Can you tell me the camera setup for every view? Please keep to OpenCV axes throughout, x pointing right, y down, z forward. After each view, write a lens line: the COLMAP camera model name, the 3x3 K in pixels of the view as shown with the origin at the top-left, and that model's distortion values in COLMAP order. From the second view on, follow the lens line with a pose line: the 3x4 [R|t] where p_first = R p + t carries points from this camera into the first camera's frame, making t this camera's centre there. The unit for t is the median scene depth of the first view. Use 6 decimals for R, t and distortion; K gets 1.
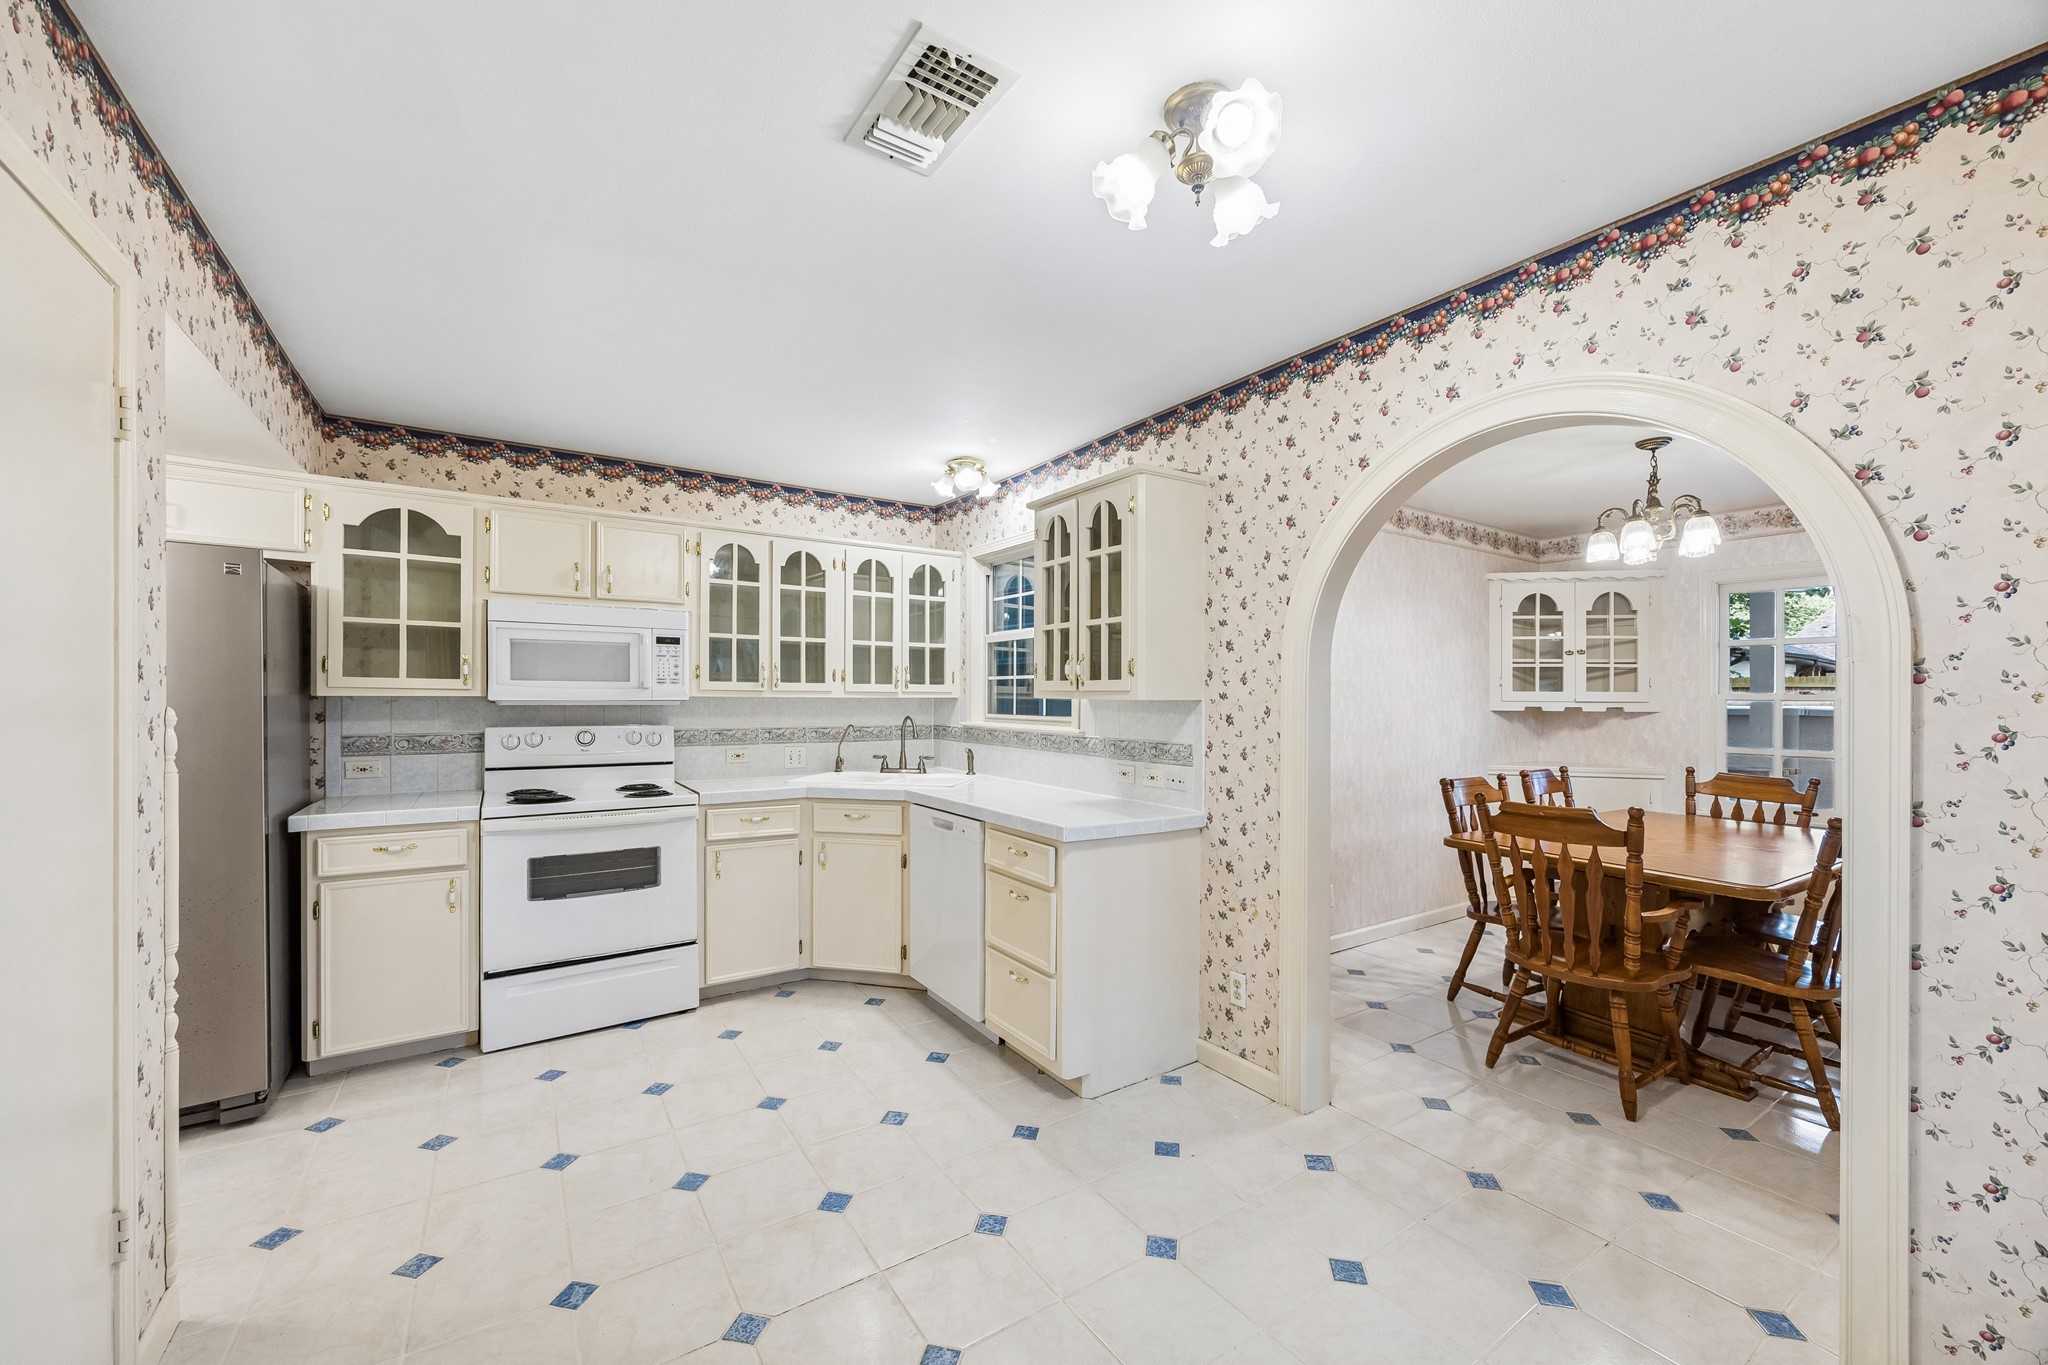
lens RADIAL K [[788.9, 0, 1024.4], [0, 788.9, 701.5], [0, 0, 1]] dist [-0.005445, 0.000281]
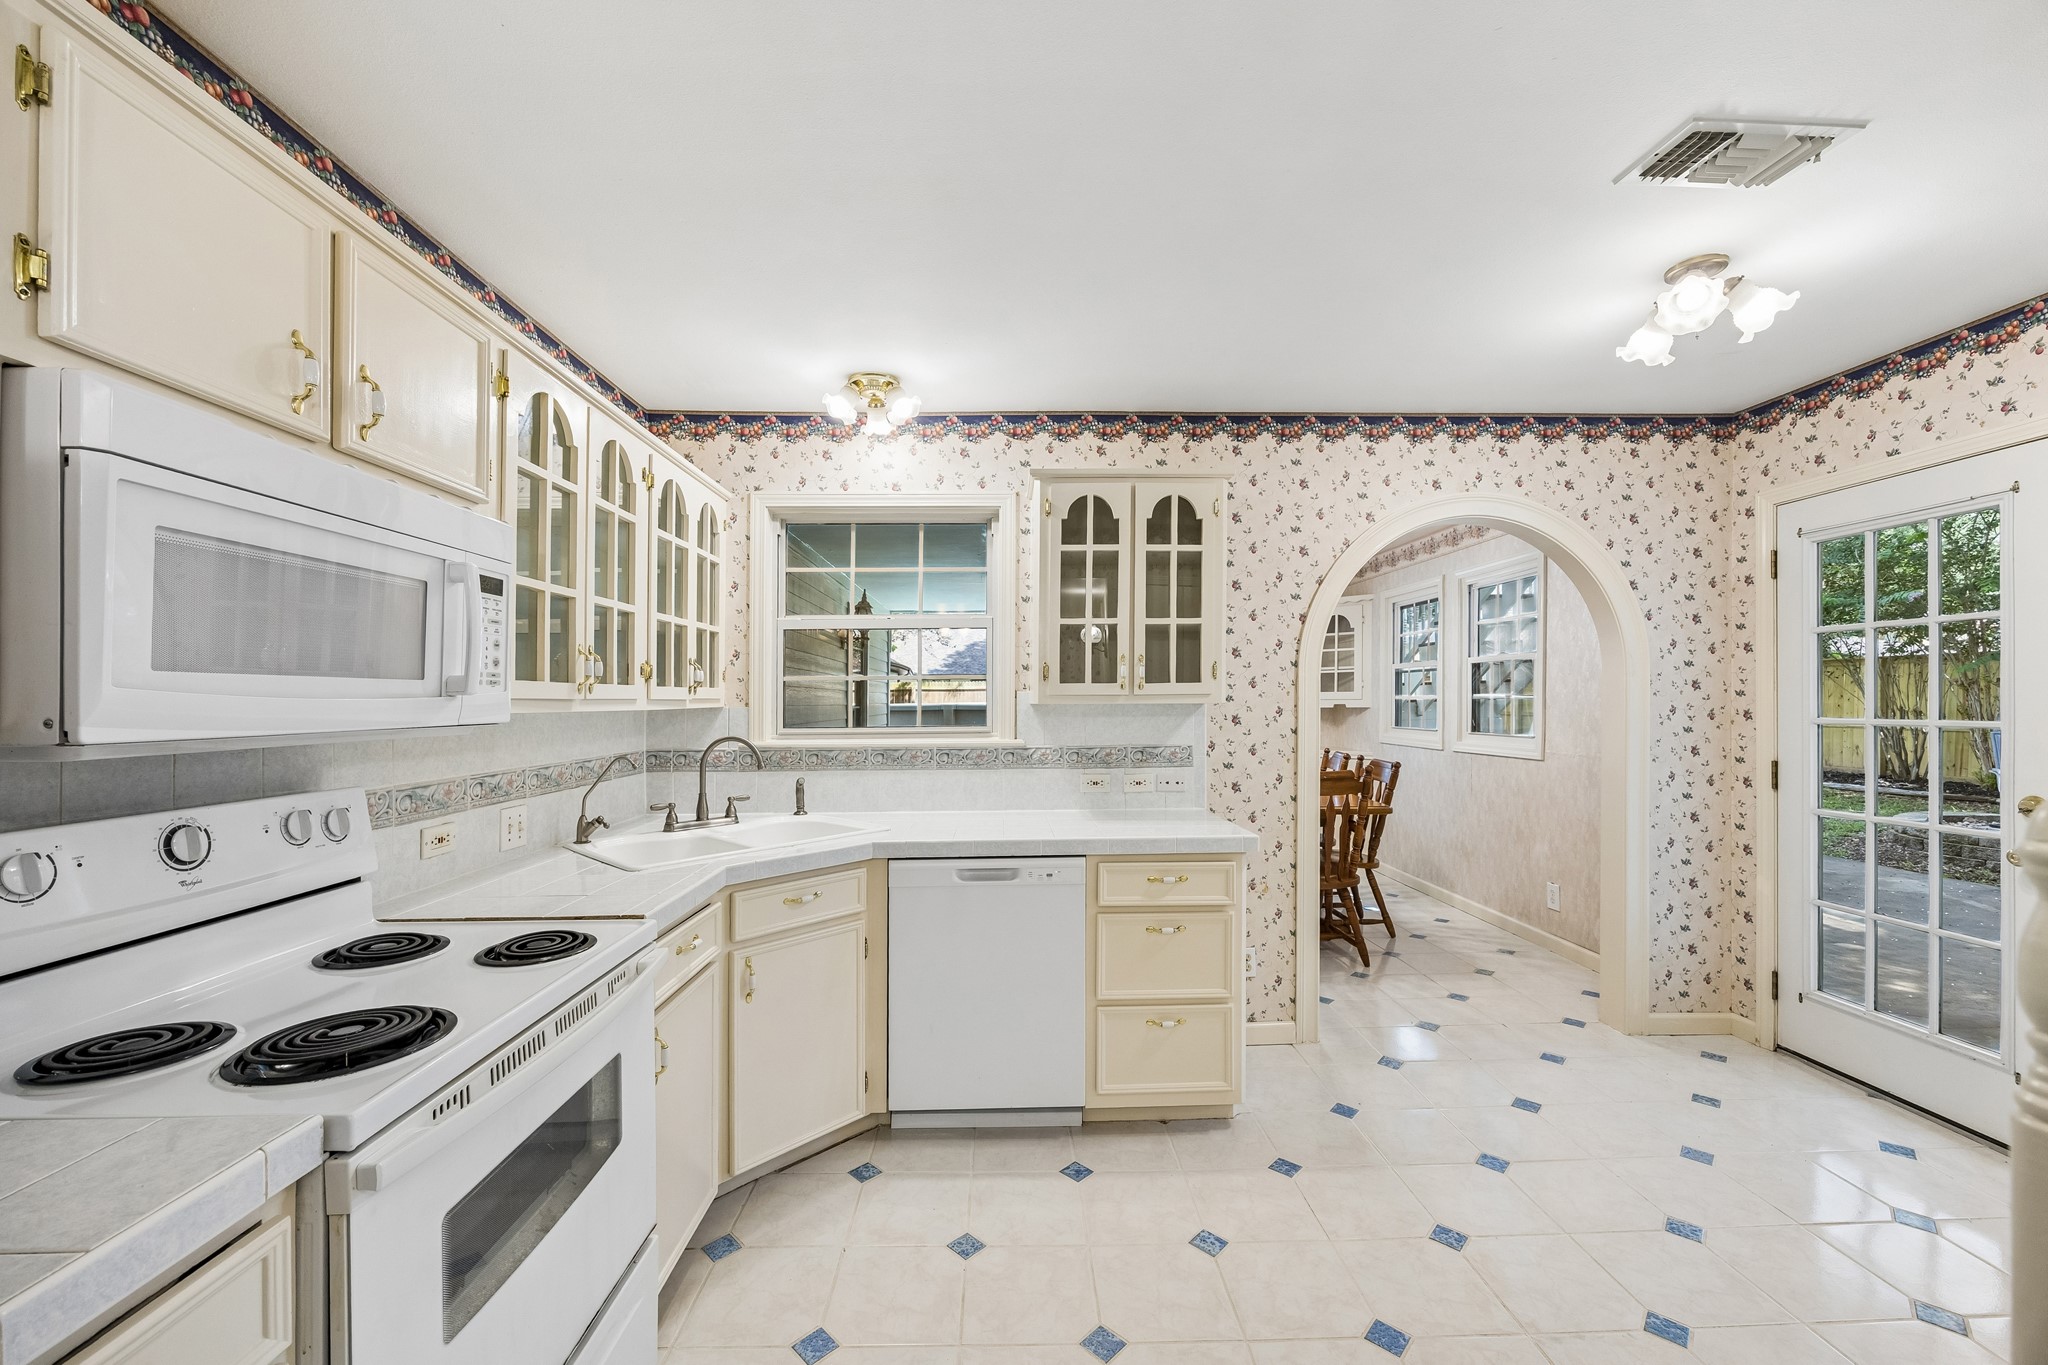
lens RADIAL K [[788.9, 0, 1038.8], [0, 788.9, 703.9], [0, 0, 1]] dist [-0.005445, 0.000281]
pose [[0.534709, -0.016779, 0.844870, -0.646700], [0.019621, 0.999780, 0.007437, -0.009781], [-0.844809, 0.012600, 0.534920, 0.514313]]
